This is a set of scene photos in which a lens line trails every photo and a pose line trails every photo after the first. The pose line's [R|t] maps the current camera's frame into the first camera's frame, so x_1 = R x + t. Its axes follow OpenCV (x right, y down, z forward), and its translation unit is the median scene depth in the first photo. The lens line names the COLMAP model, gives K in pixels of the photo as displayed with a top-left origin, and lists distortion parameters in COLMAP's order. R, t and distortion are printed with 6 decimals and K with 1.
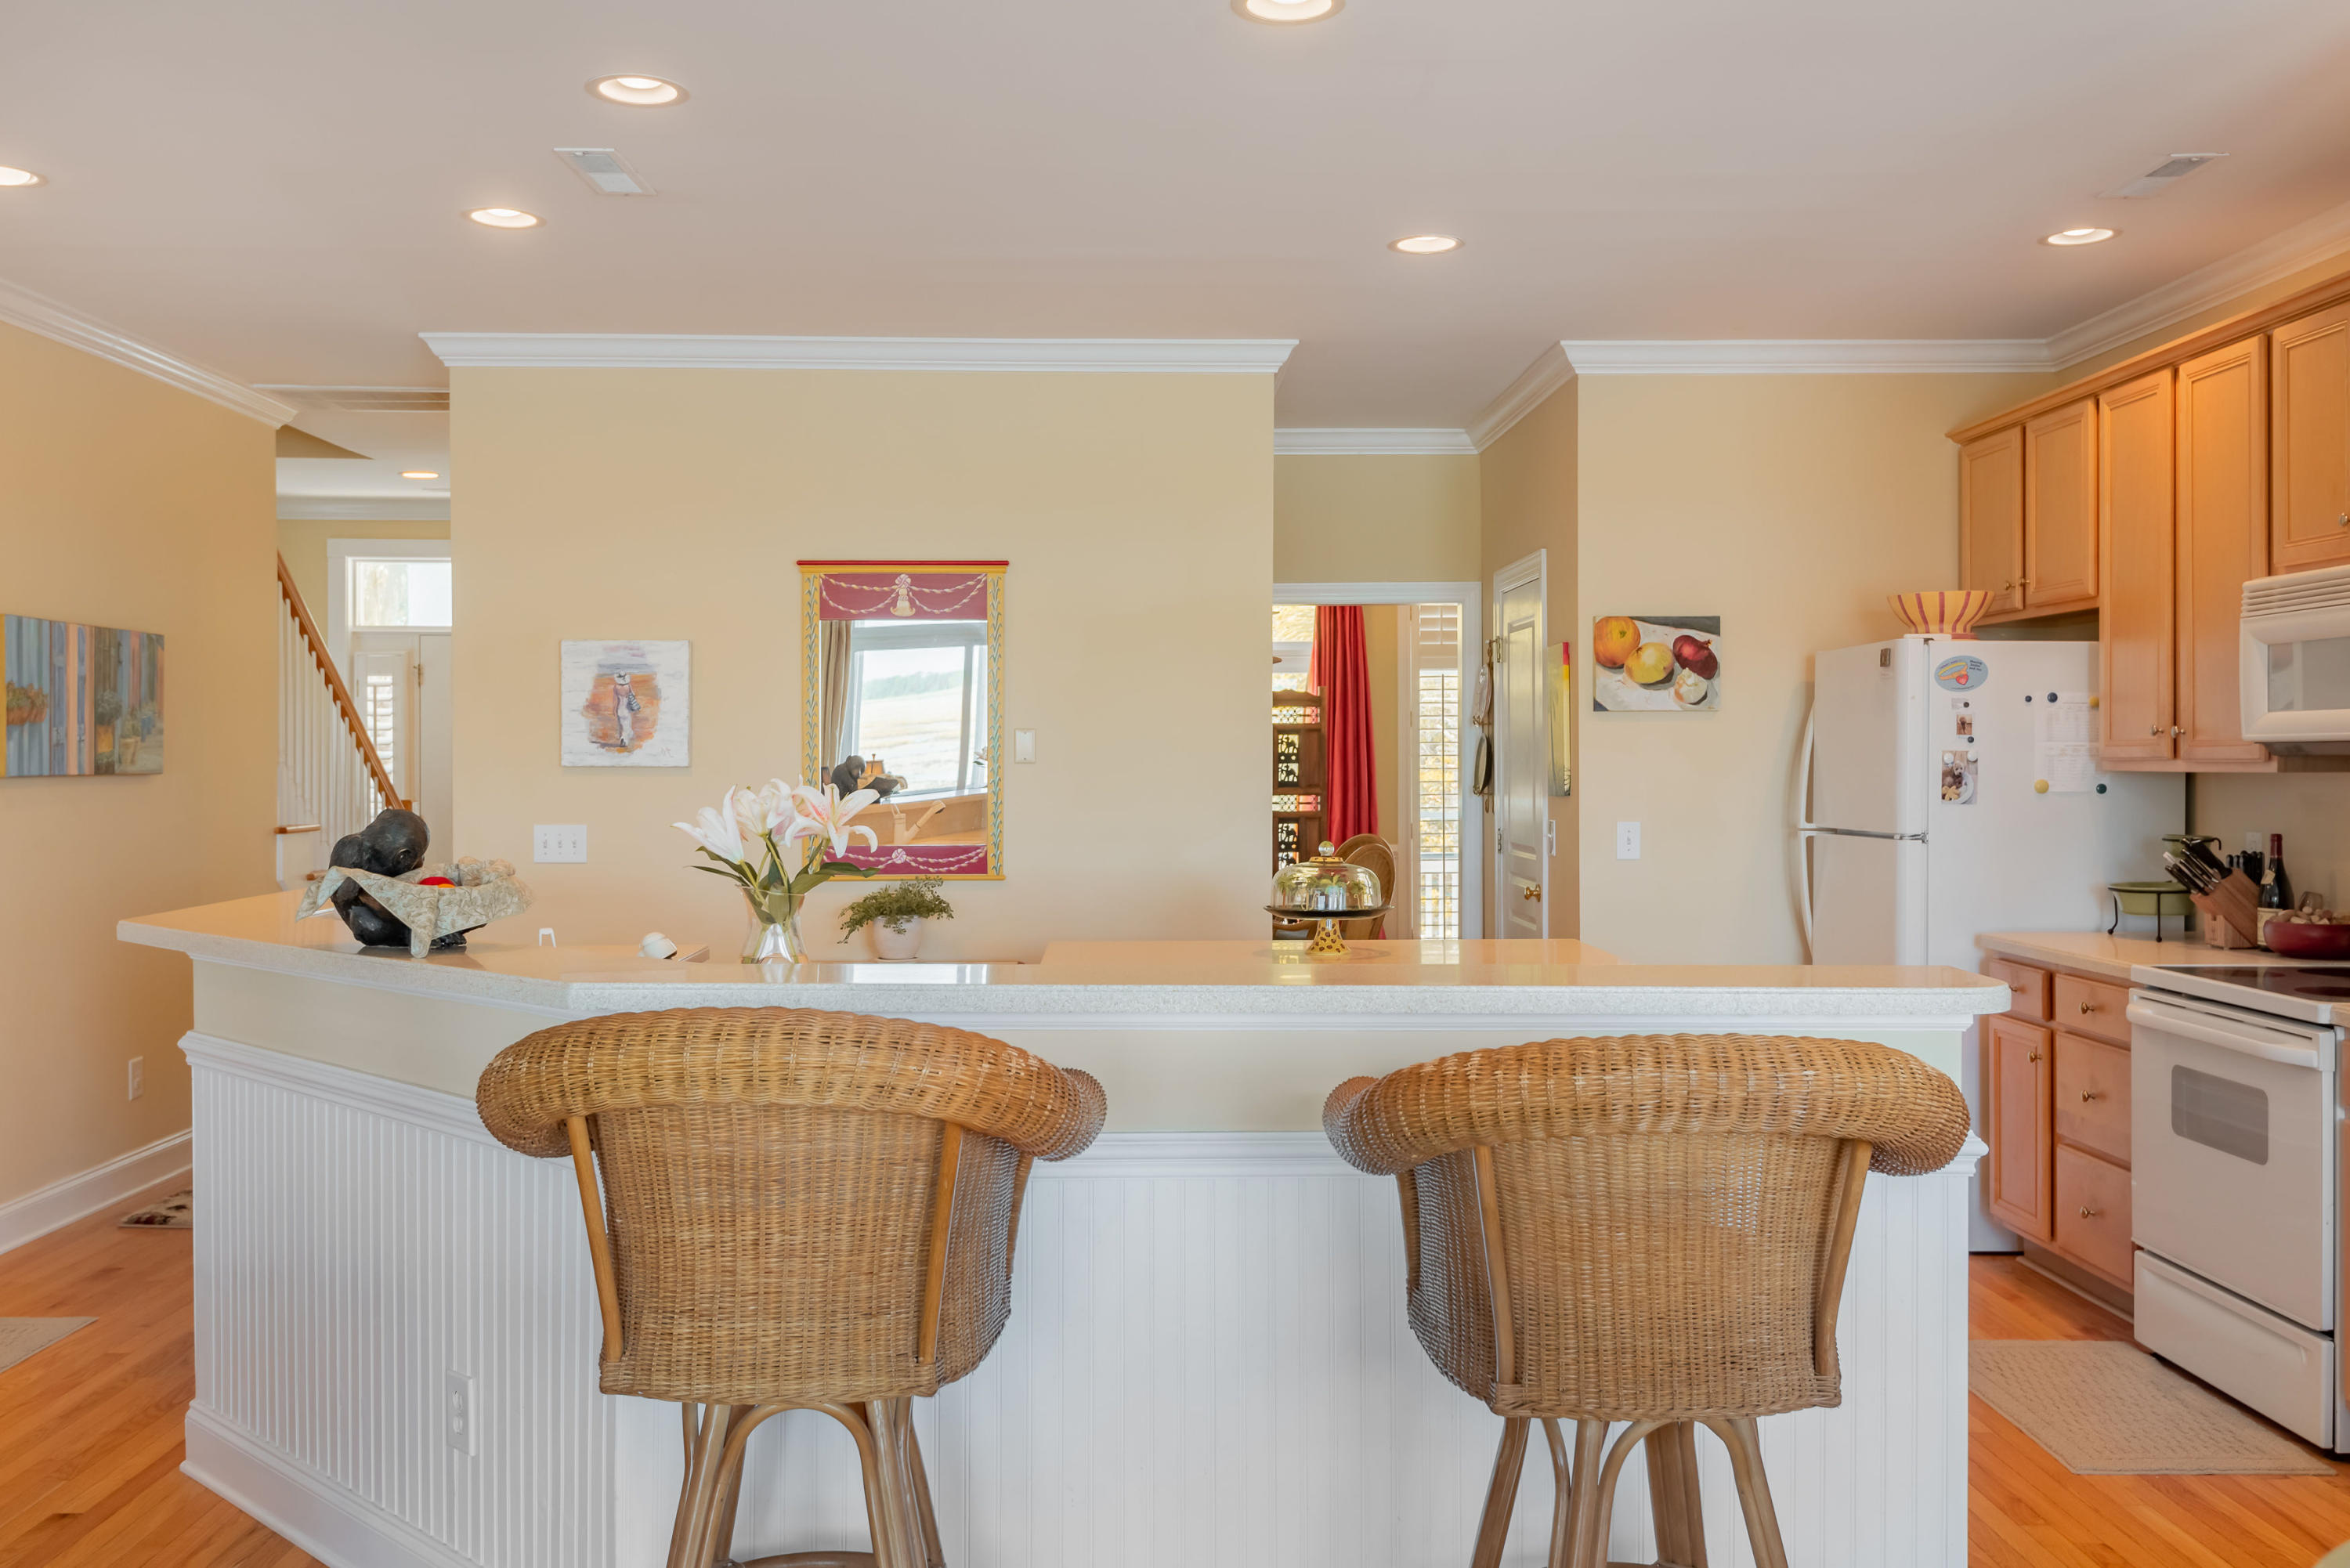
lens RADIAL K [[2022.9, 0, 1175.5], [0, 2022.9, 777.2], [0, 0, 1]] dist [0.001077, 0.001203]
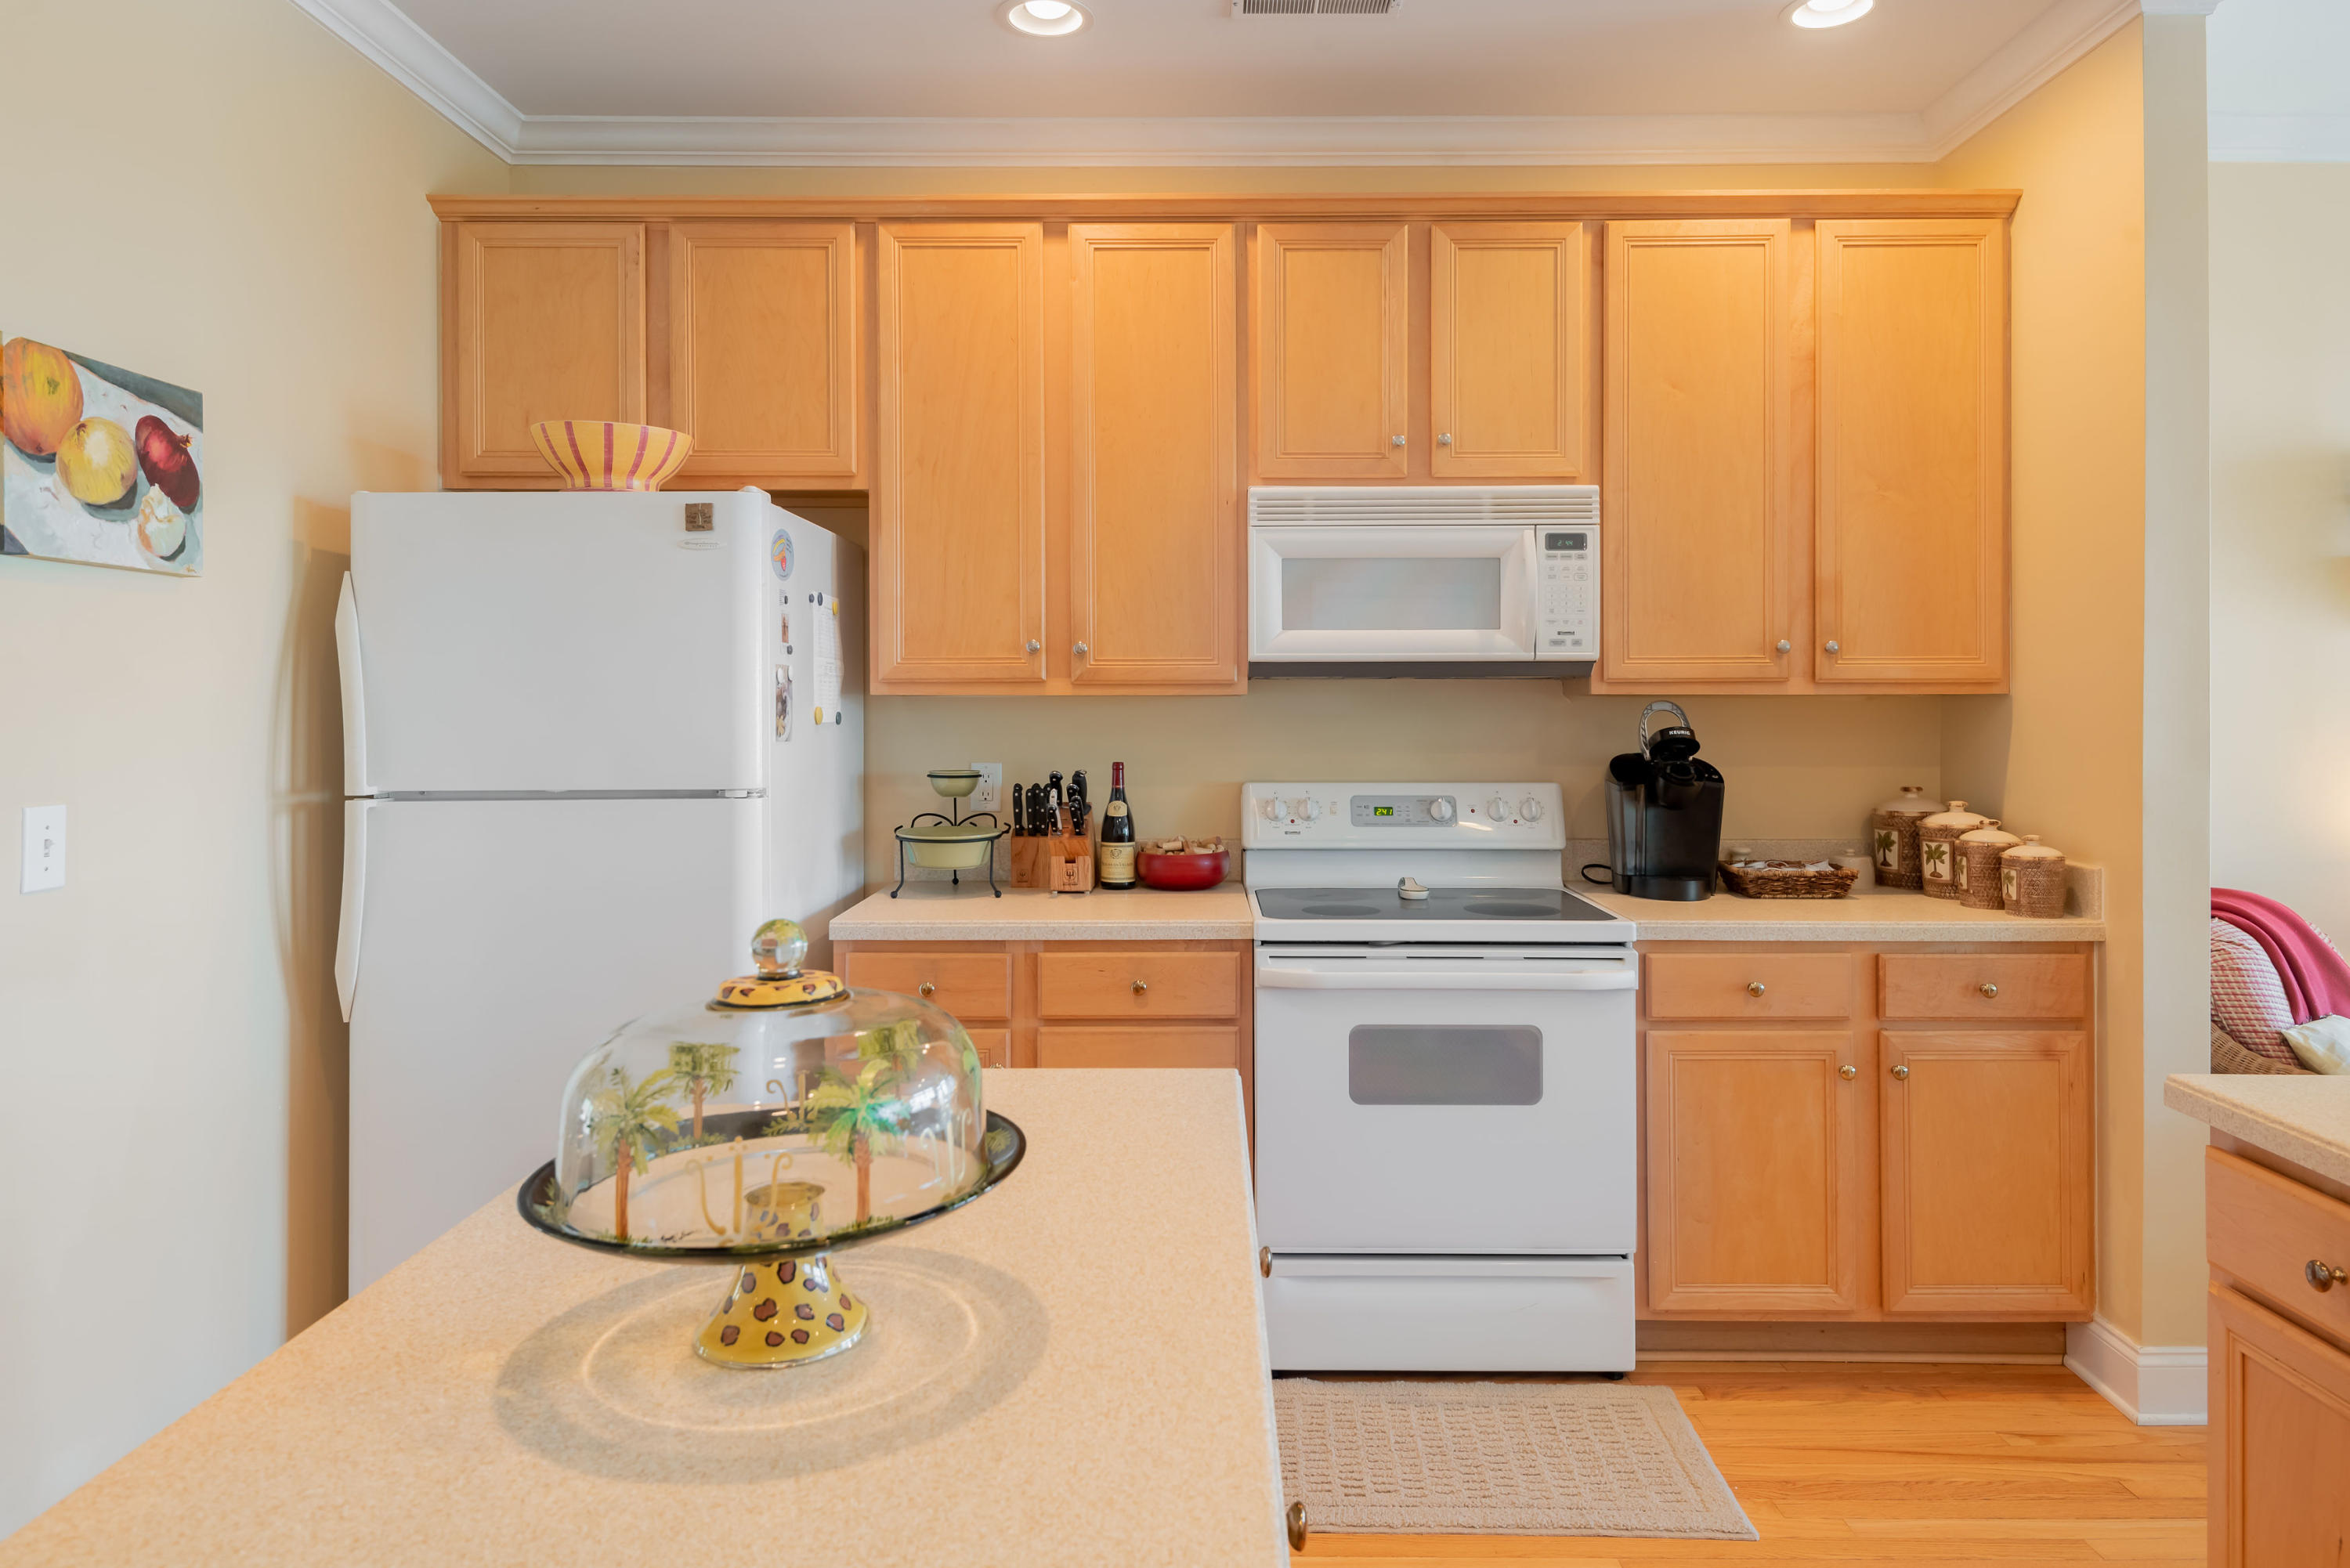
lens RADIAL K [[1459.1, 0, 1198.7], [0, 1459.1, 699.9], [0, 0, 1]] dist [0.026450, -0.001874]
pose [[0.025538, 0.004789, 0.999662, -0.099317], [0.009124, 0.999946, -0.005023, 0.002537], [-0.999632, 0.009250, 0.025493, 0.738648]]
